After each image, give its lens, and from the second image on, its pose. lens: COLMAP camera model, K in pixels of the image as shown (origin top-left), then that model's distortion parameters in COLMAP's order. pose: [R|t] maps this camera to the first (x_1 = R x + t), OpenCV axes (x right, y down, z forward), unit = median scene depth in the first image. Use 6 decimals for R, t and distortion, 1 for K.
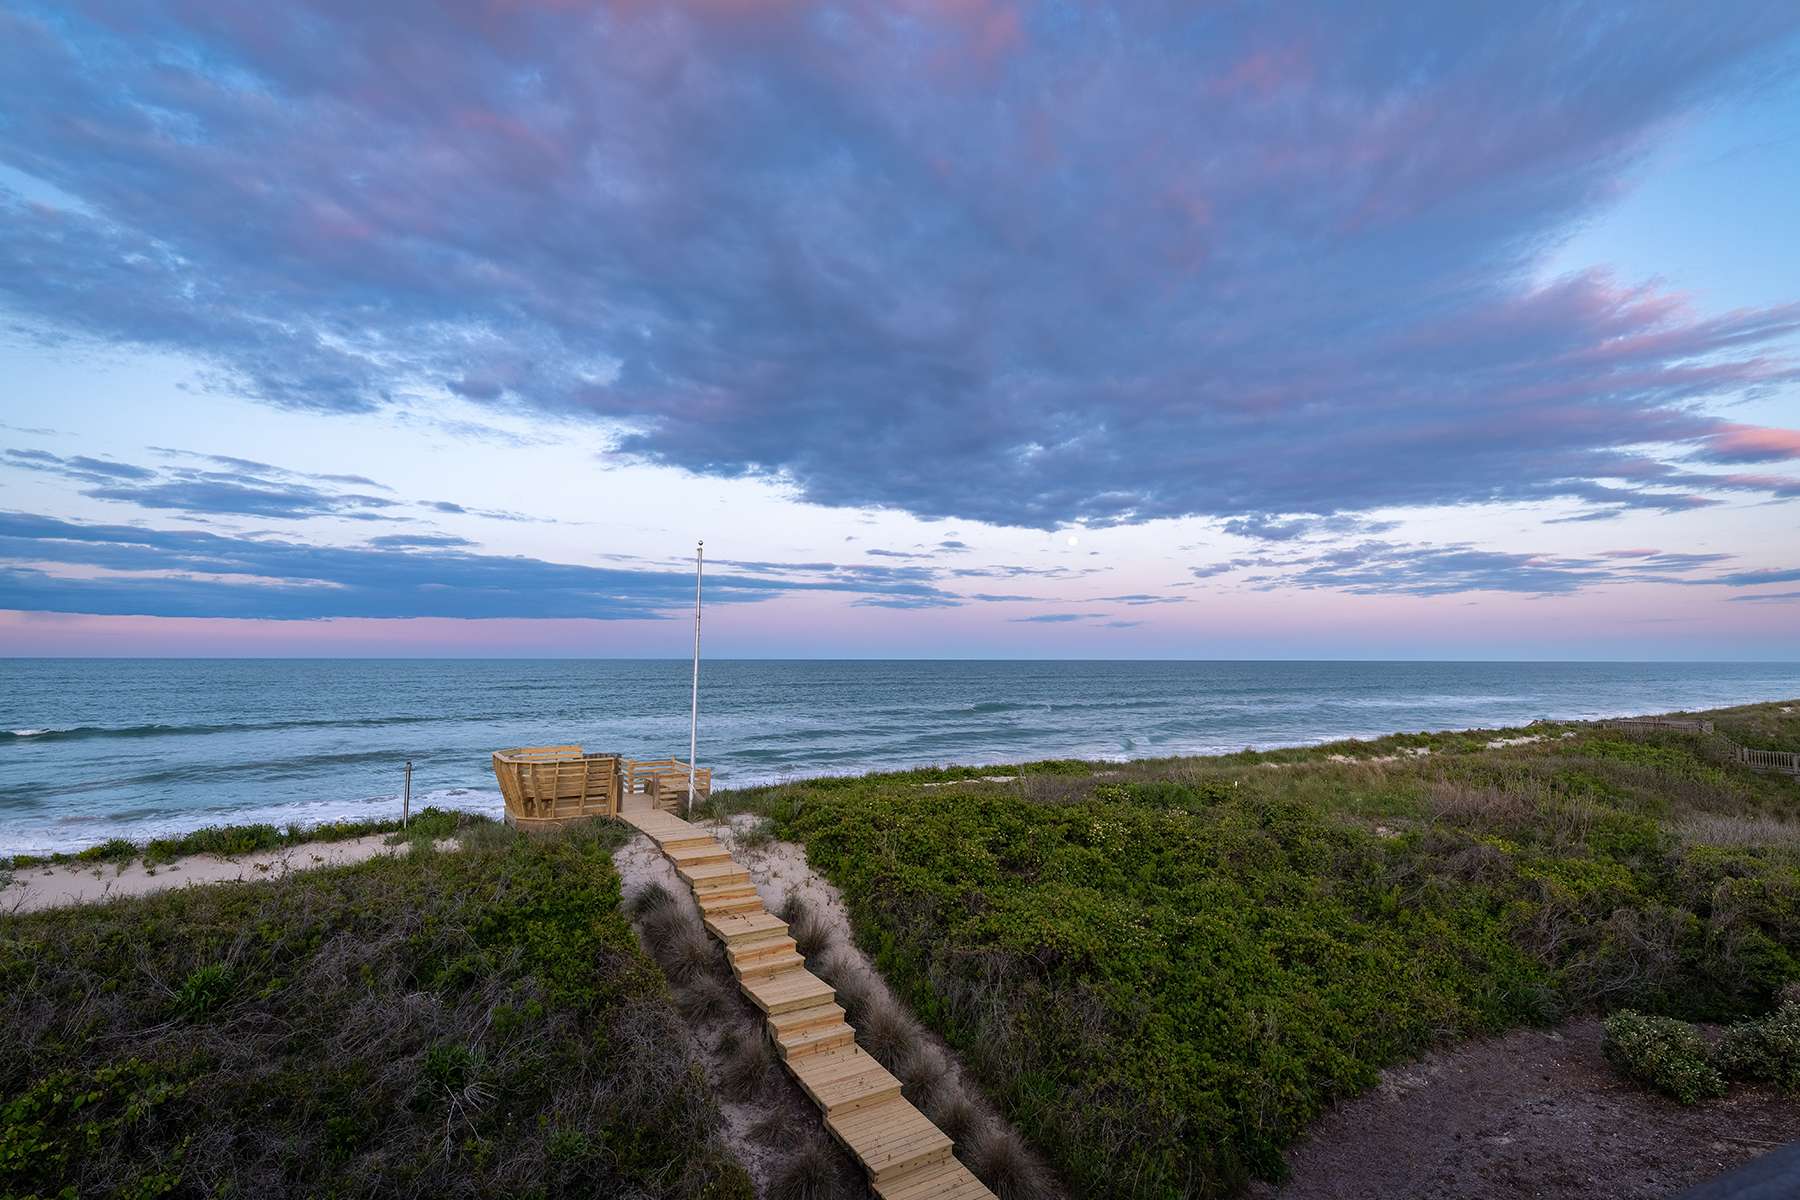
lens RADIAL K [[867.1, 0, 900.0], [0, 867.1, 600.0], [0, 0, 1]] dist [-0.009849, 0.001073]
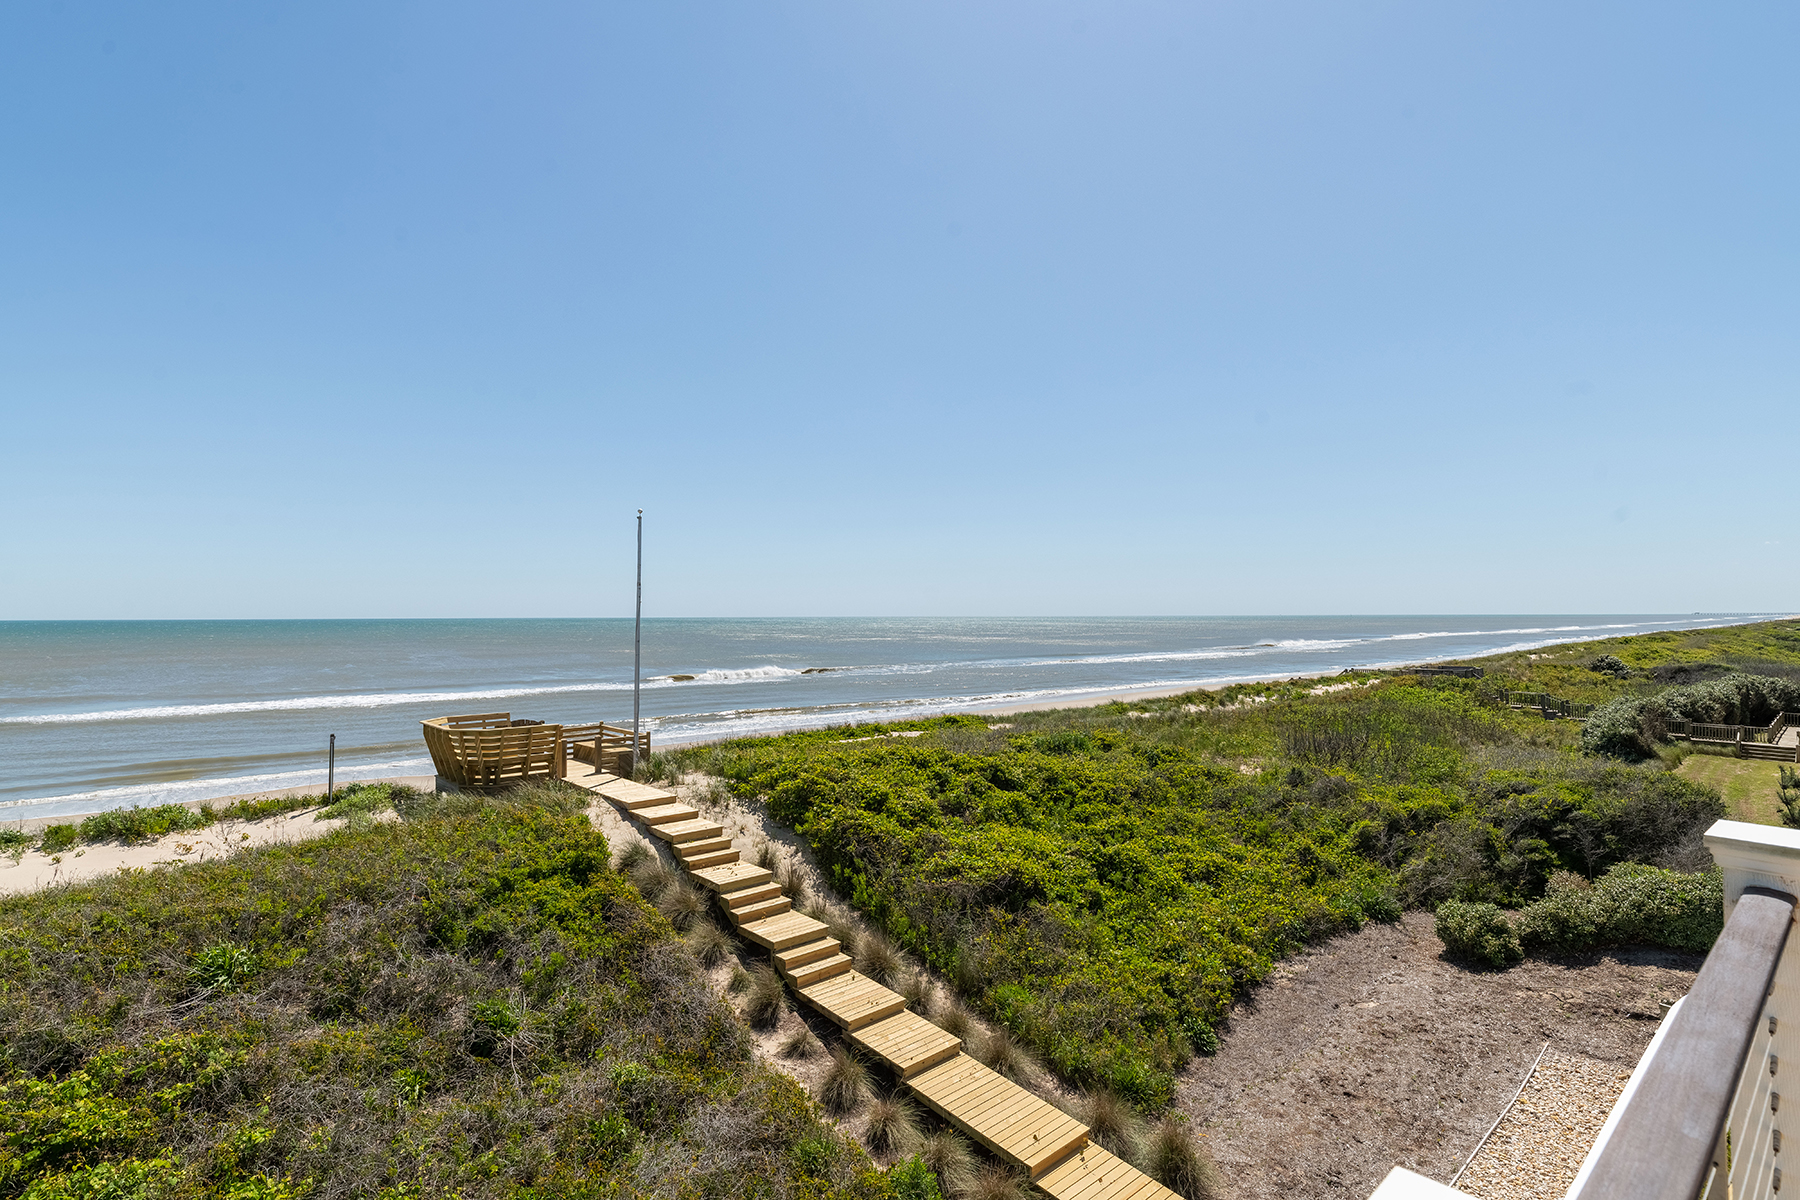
lens RADIAL K [[867.1, 0, 900.0], [0, 867.1, 600.0], [0, 0, 1]] dist [-0.009849, 0.001073]
pose [[0.985153, -0.004249, 0.171626, -0.134357], [-0.003880, 0.998887, 0.047003, -0.013671], [-0.171635, -0.046971, 0.984040, -0.067461]]
